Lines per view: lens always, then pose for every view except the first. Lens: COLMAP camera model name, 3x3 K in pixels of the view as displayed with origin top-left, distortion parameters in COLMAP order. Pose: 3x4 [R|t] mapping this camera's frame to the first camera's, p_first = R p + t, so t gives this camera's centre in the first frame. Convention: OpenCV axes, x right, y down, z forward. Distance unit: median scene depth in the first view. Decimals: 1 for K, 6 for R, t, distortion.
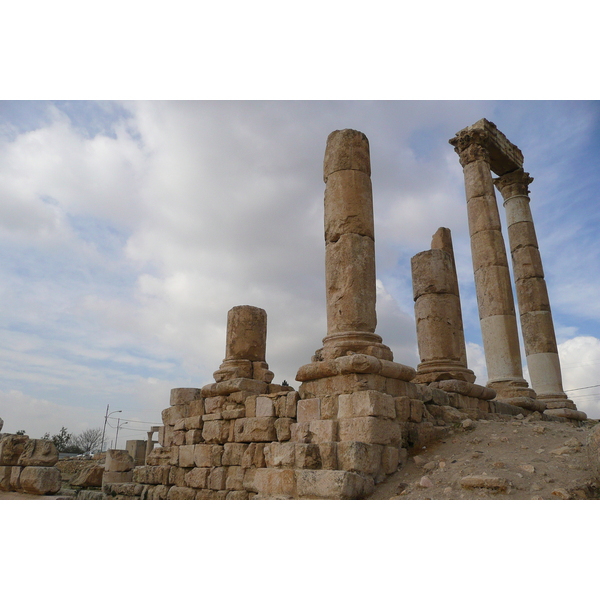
lens RADIAL K [[481.0, 0, 300.0], [0, 481.0, 300.0], [0, 0, 1]] dist [-0.014673, -0.005859]
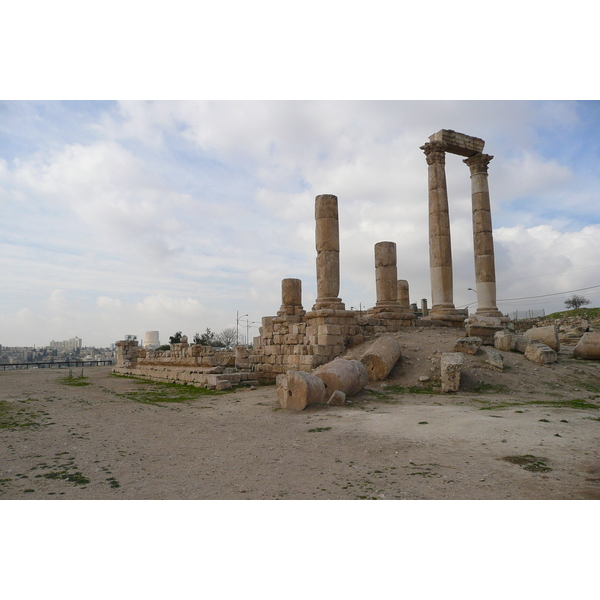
lens RADIAL K [[481.0, 0, 300.0], [0, 481.0, 300.0], [0, 0, 1]] dist [-0.014673, -0.005859]
pose [[0.967550, -0.050725, -0.247534, 0.464955], [0.104555, 0.972213, 0.209450, -0.346857], [0.230031, -0.228535, 0.945969, -1.001610]]
